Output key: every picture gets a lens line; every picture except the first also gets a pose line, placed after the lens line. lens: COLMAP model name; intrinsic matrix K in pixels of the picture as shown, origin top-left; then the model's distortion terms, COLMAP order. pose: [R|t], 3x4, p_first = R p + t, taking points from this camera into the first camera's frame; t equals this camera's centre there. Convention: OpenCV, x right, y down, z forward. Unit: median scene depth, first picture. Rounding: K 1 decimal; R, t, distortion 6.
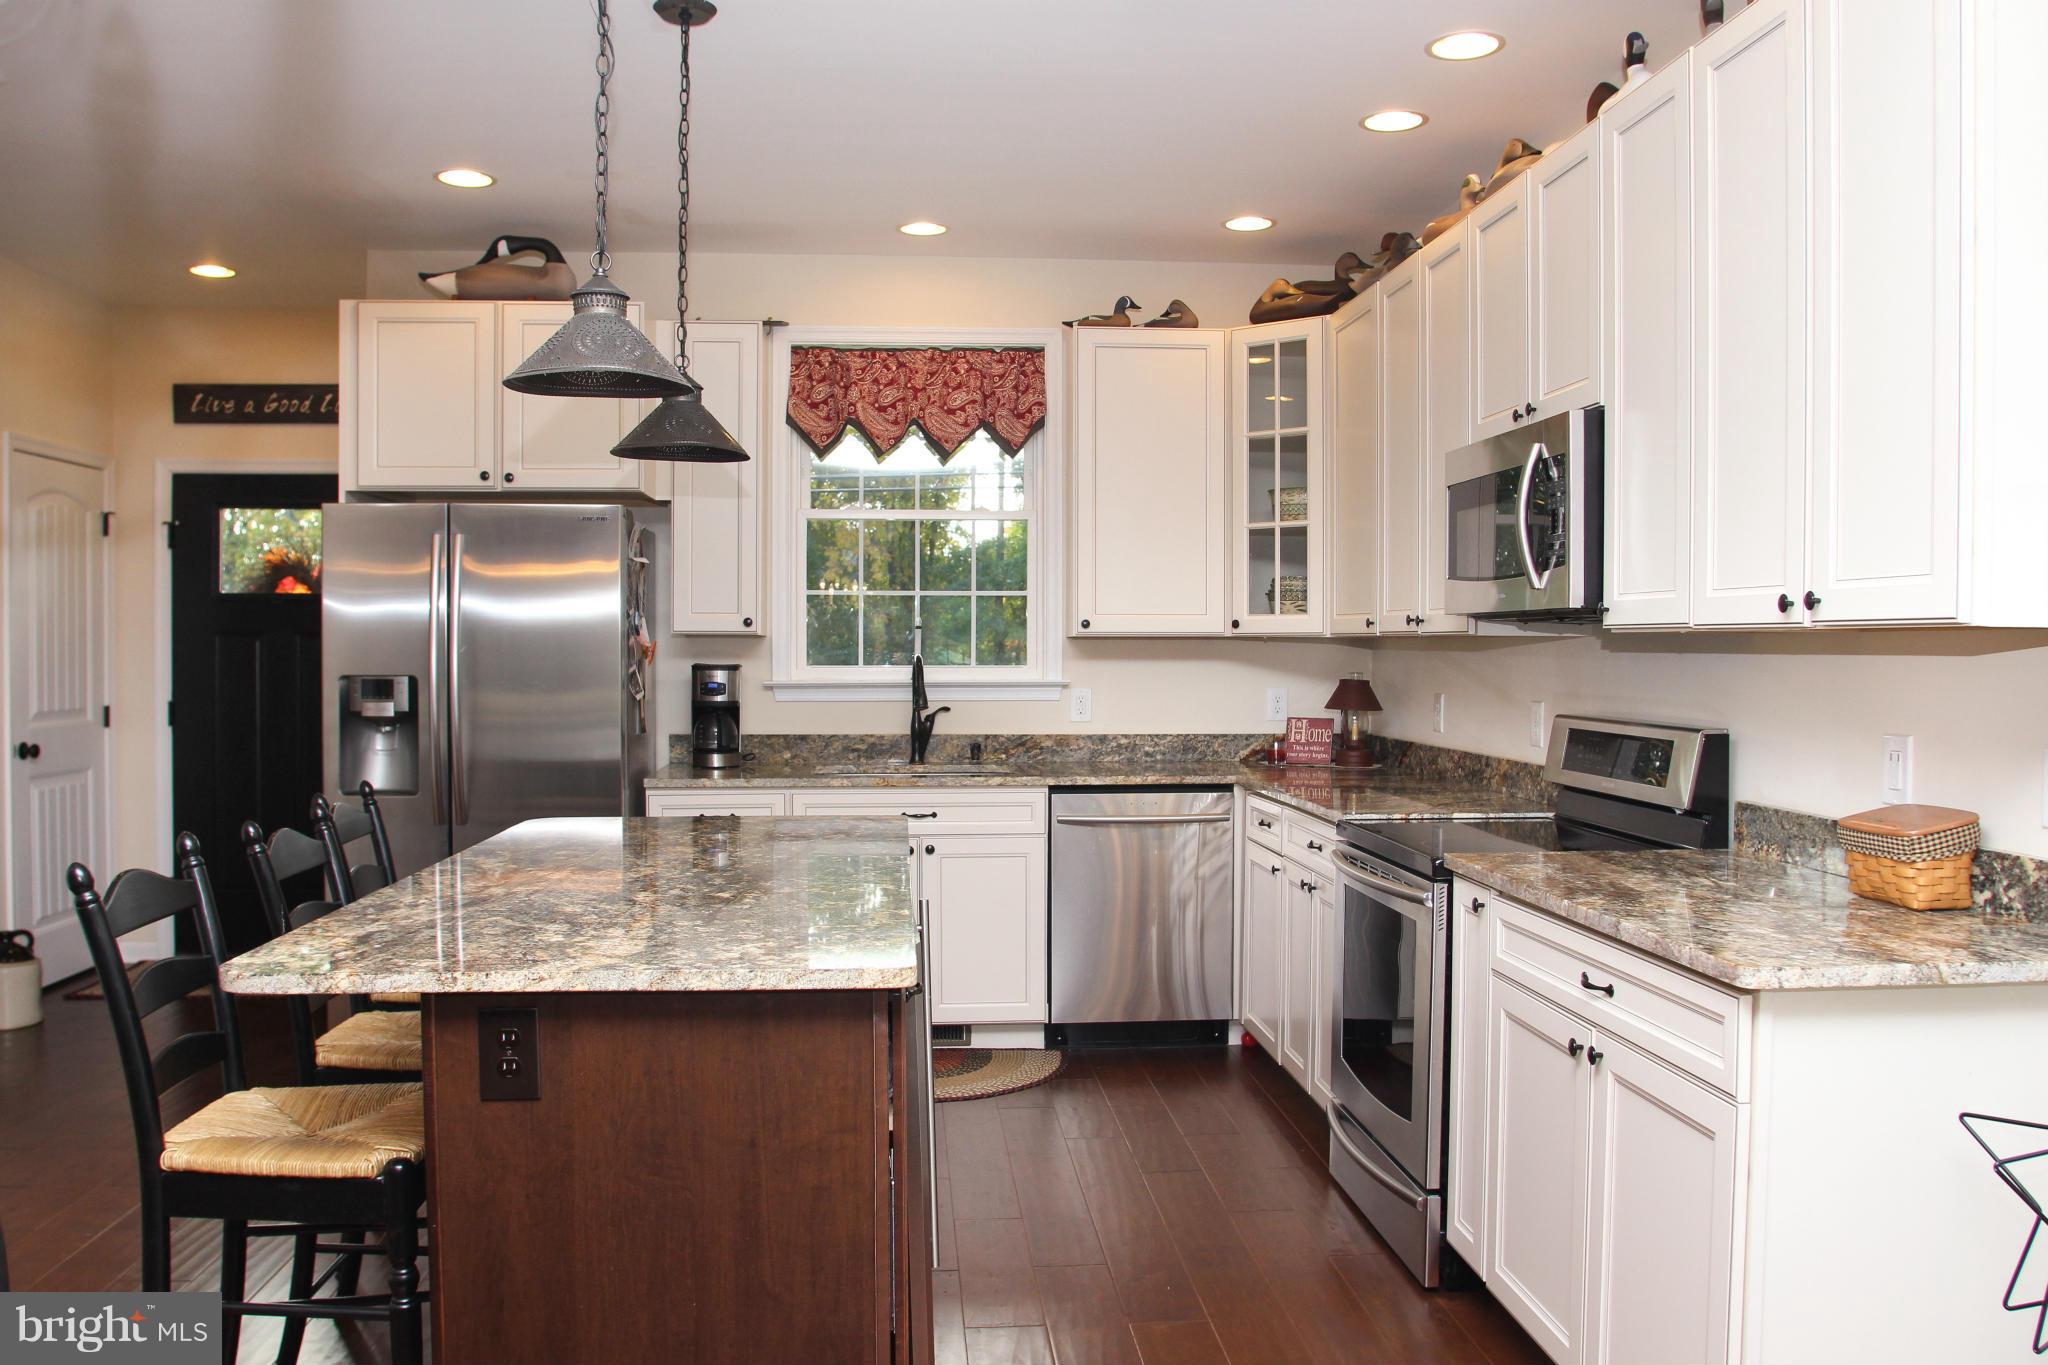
lens RADIAL K [[1606.5, 0, 1024.0], [0, 1606.5, 682.5], [0, 0, 1]] dist [-0.091061, 0.057134]
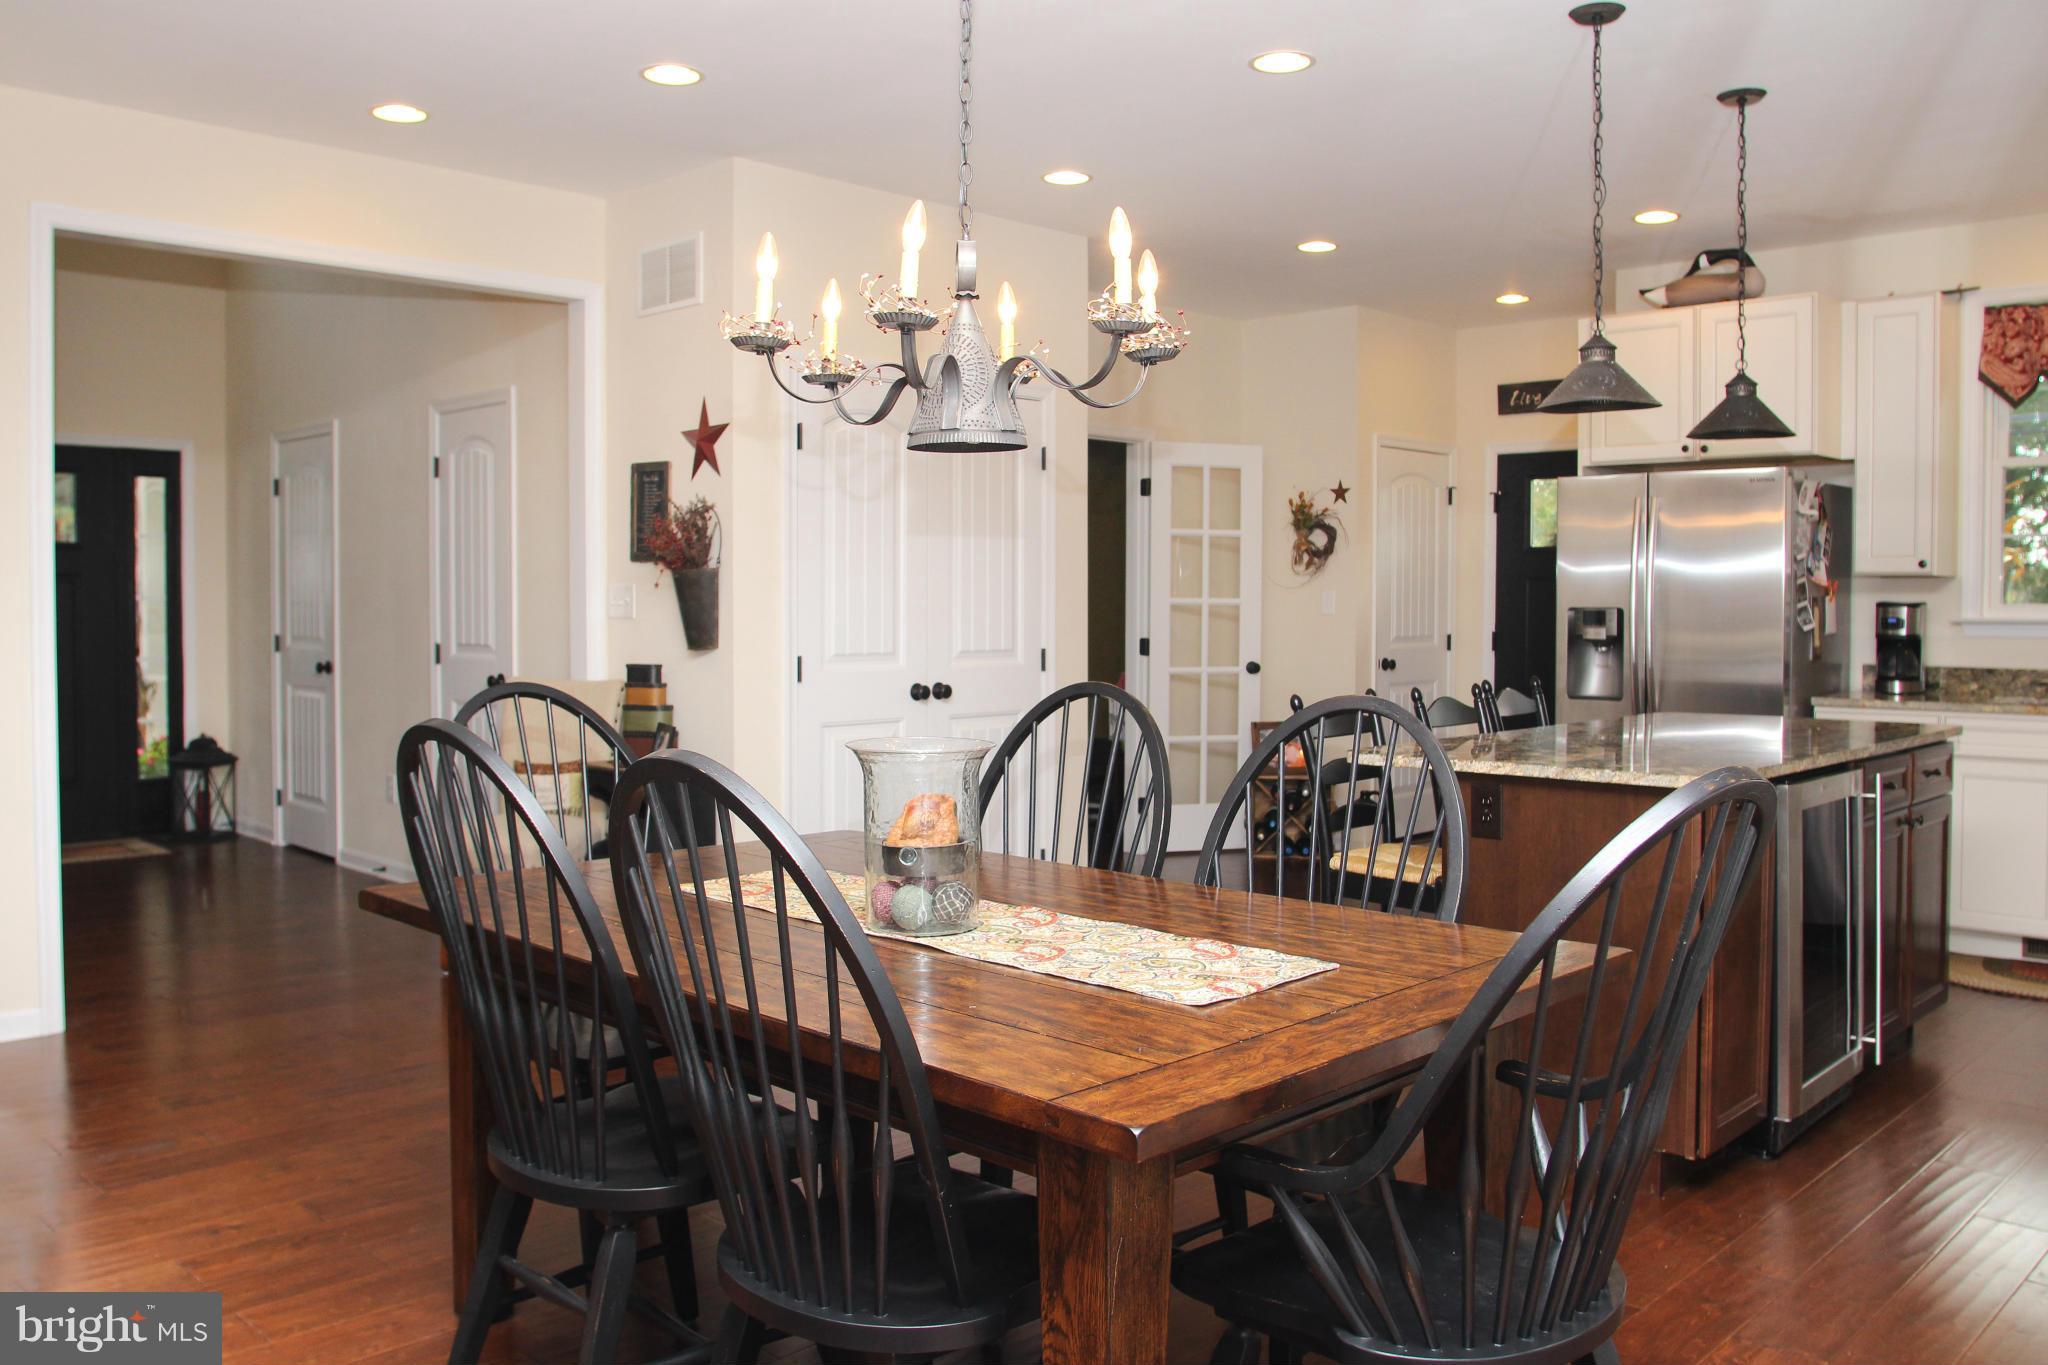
lens RADIAL K [[1643.8, 0, 1021.9], [0, 1643.8, 651.1], [0, 0, 1]] dist [-0.103174, 0.058247]
pose [[0.656361, 0.022982, -0.754097, 0.244652], [-0.016450, 0.999734, 0.016150, 0.014648], [0.754267, 0.001804, 0.656565, -0.195617]]
